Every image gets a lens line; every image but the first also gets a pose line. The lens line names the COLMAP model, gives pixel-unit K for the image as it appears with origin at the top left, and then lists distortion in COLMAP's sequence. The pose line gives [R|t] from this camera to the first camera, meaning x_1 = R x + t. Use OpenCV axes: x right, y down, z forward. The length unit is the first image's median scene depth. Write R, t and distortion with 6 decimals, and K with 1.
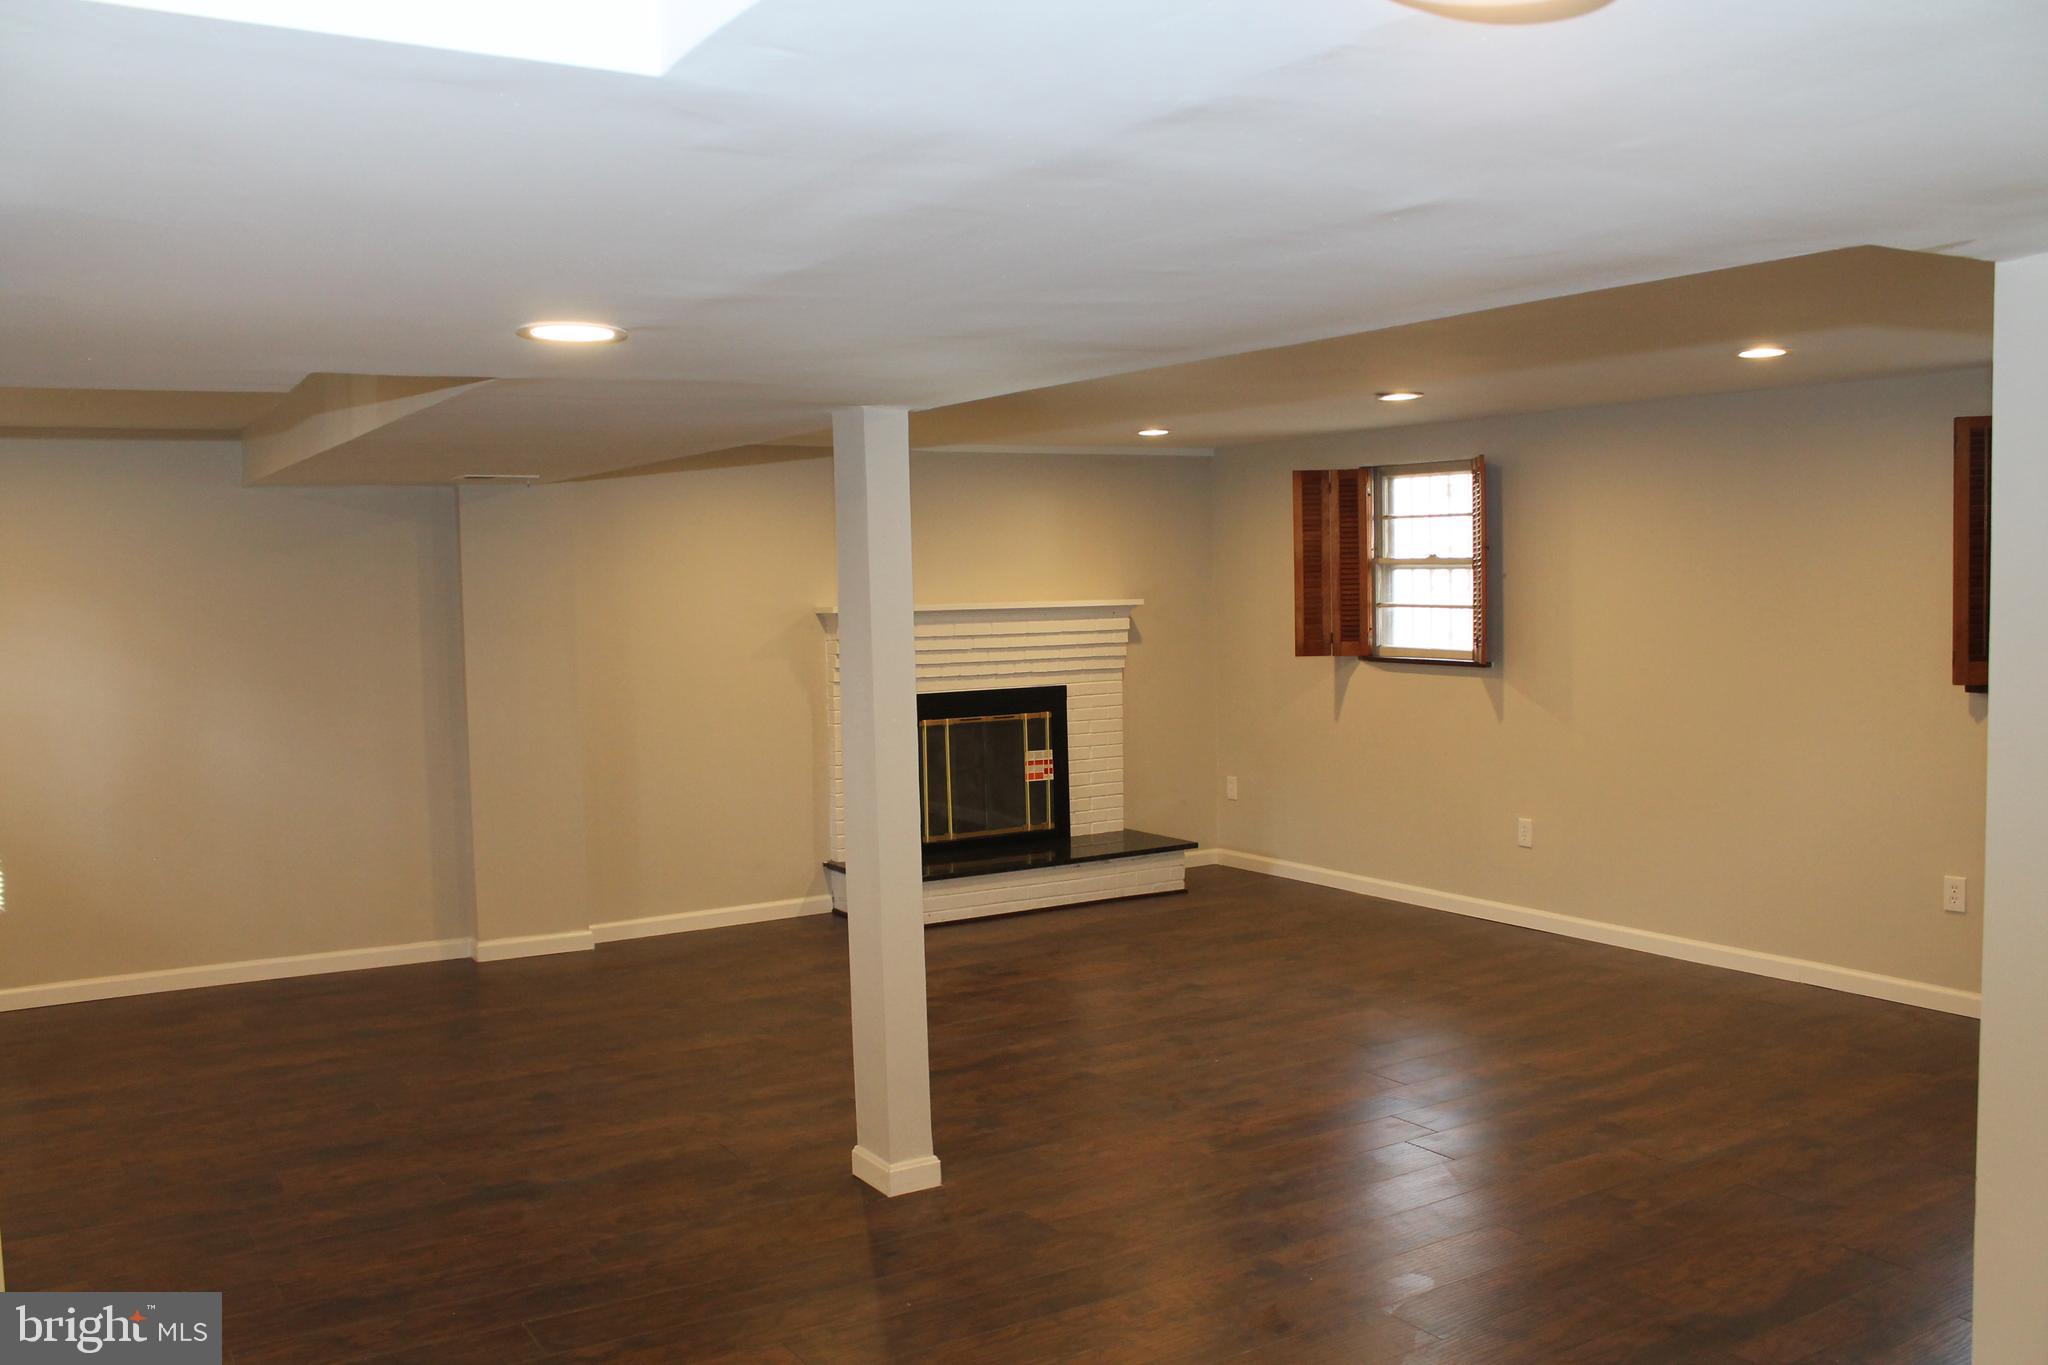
lens RADIAL K [[1733.2, 0, 1014.1], [0, 1733.2, 716.0], [0, 0, 1]] dist [-0.170230, 0.152652]
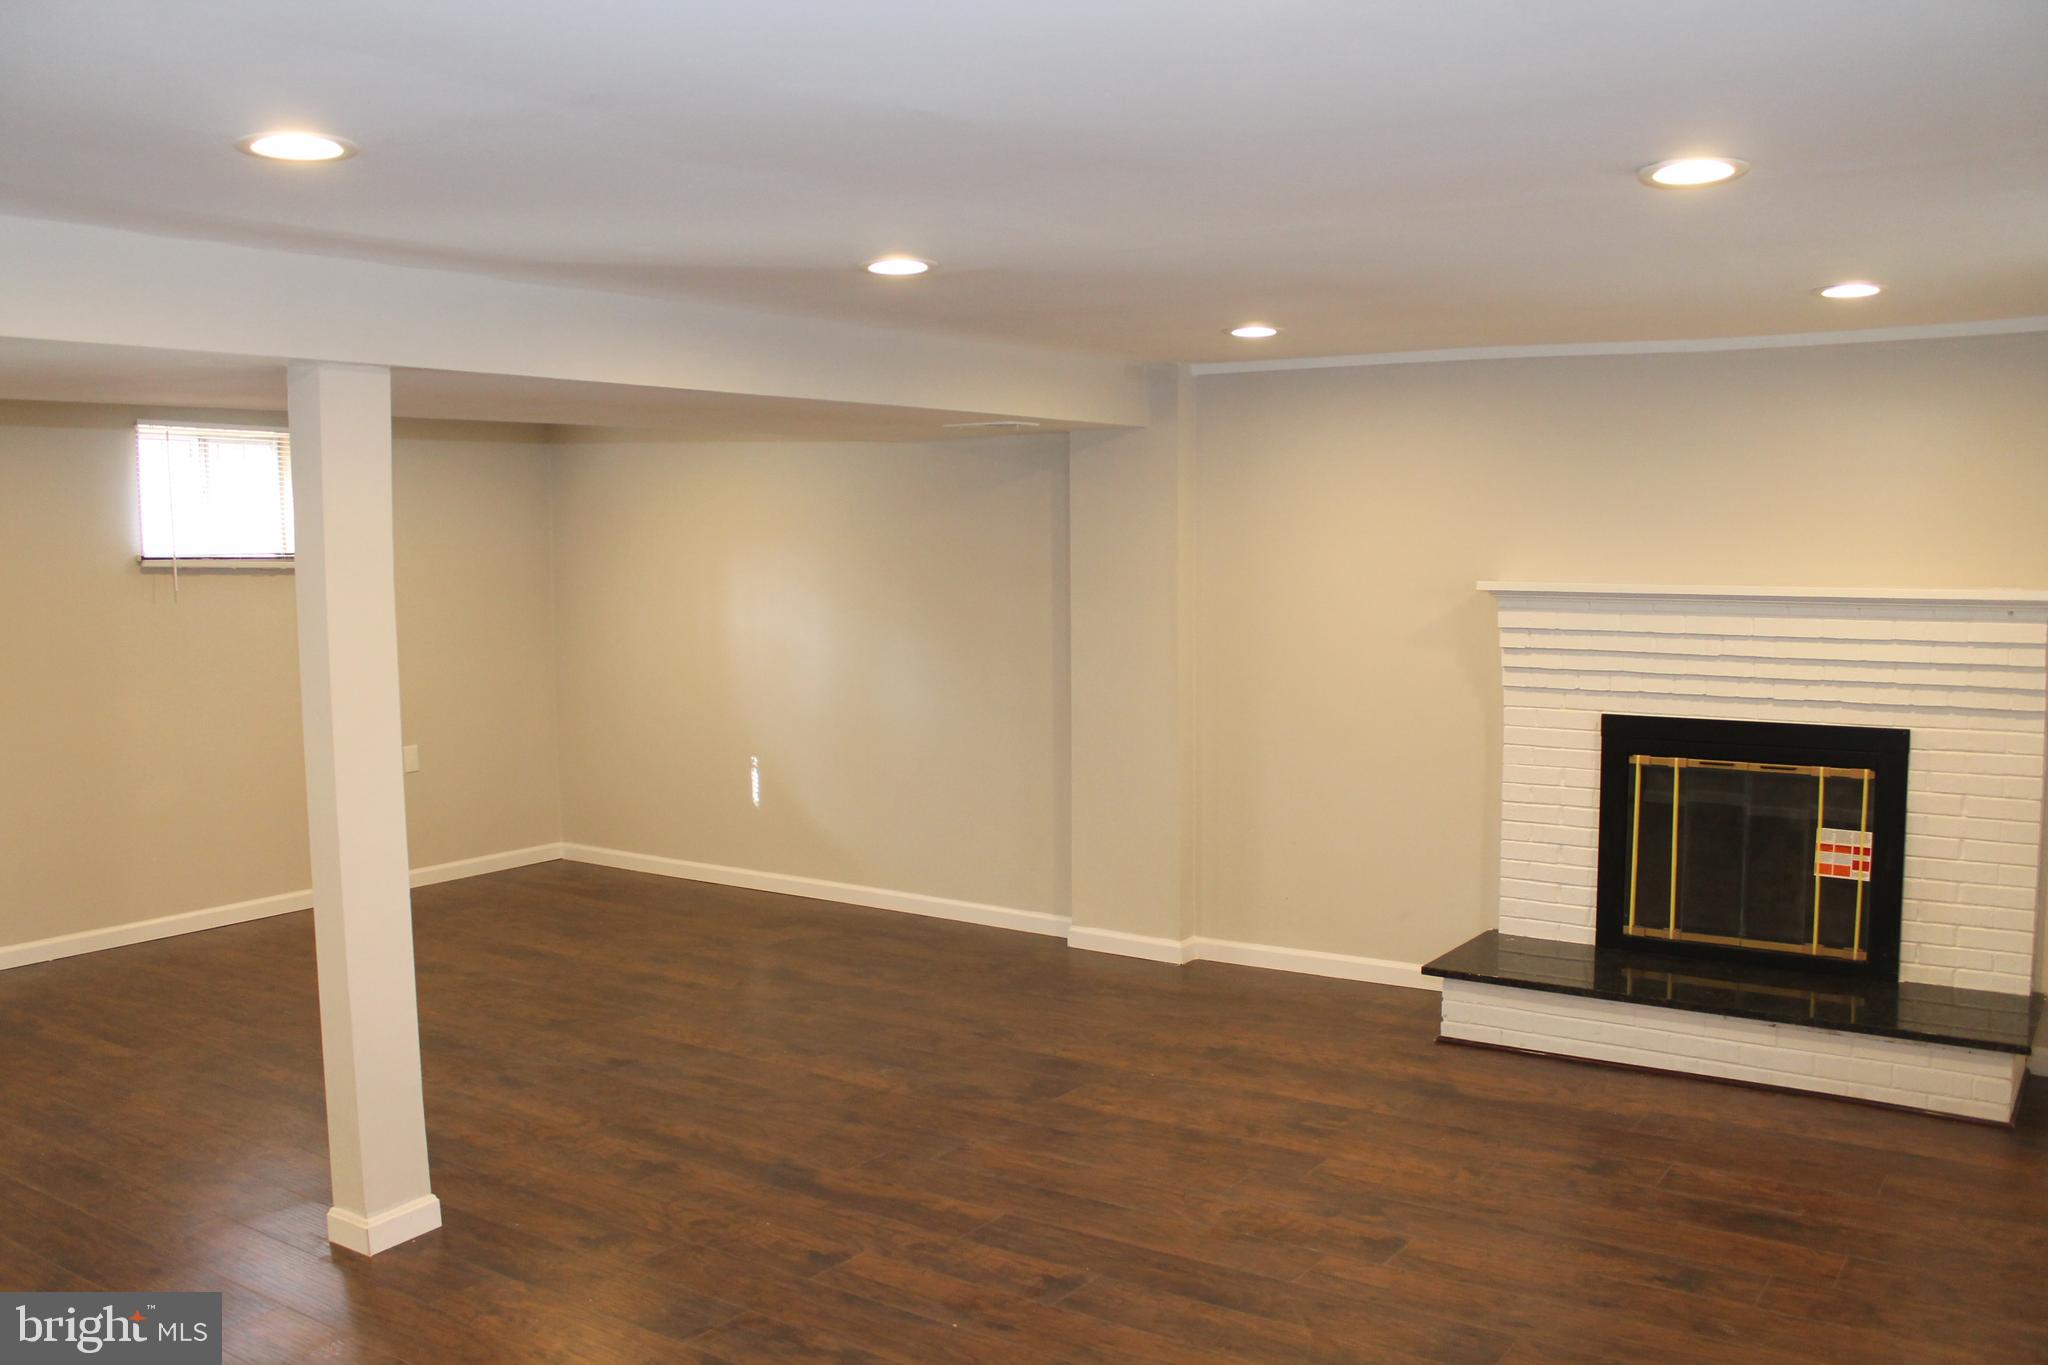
lens RADIAL K [[1733.2, 0, 1014.1], [0, 1733.2, 716.0], [0, 0, 1]] dist [-0.170230, 0.152652]
pose [[0.399499, 0.109227, -0.910203, 0.516577], [-0.072957, 0.993515, 0.087203, -0.060261], [0.913826, 0.031568, 0.404877, 0.584595]]
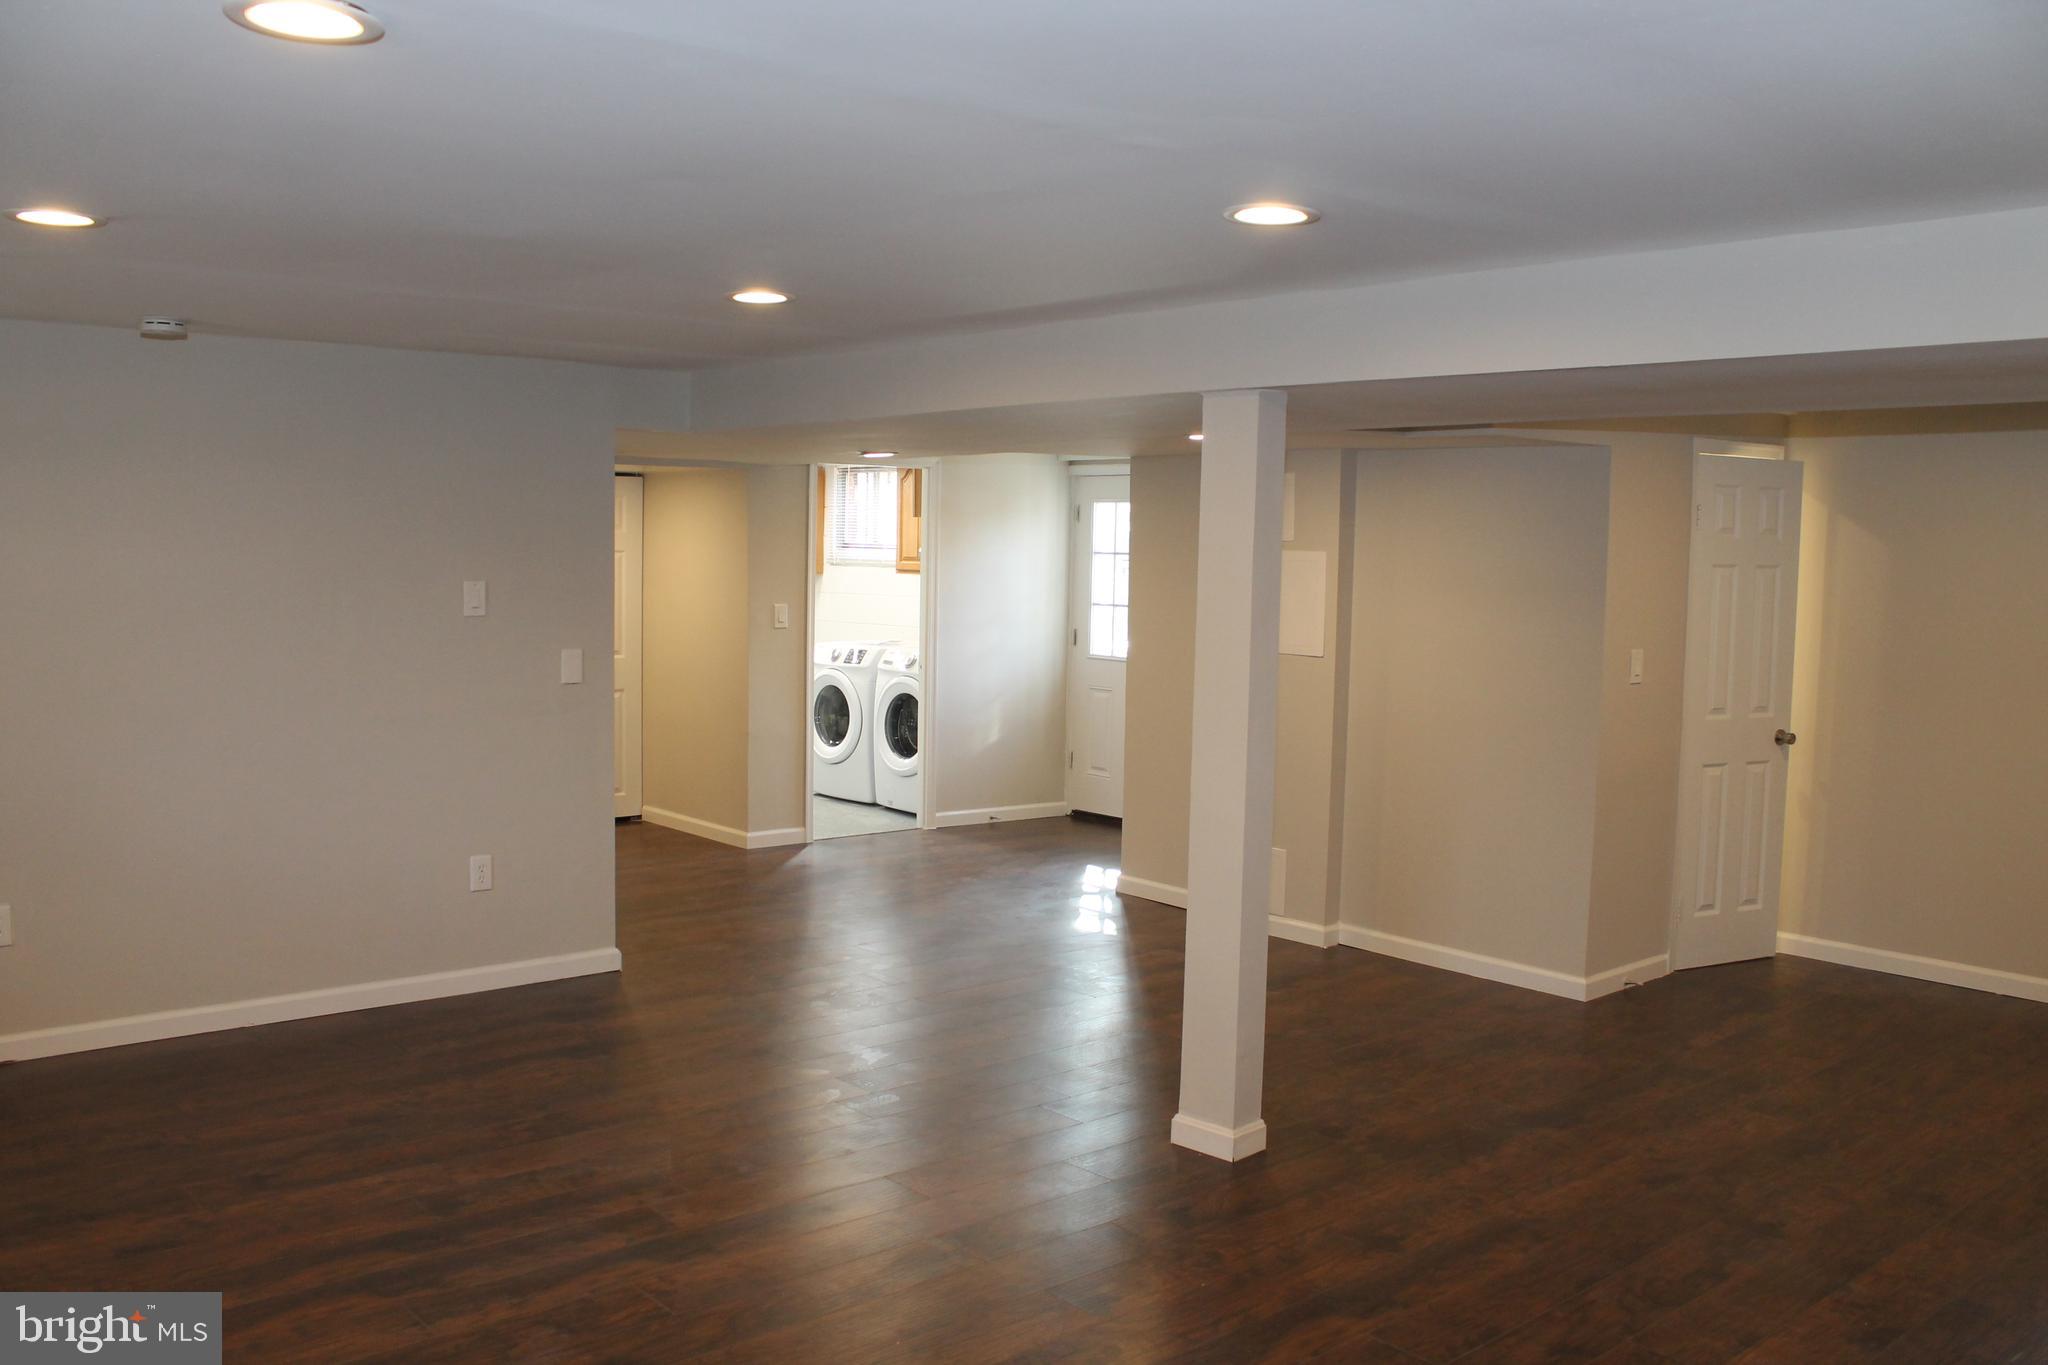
lens RADIAL K [[1733.2, 0, 1014.1], [0, 1733.2, 716.0], [0, 0, 1]] dist [-0.170230, 0.152652]
pose [[-0.987058, 0.020971, -0.158987, 0.130290], [-0.008829, 0.982803, 0.184446, -0.105119], [0.160121, 0.183463, -0.969898, 1.201807]]
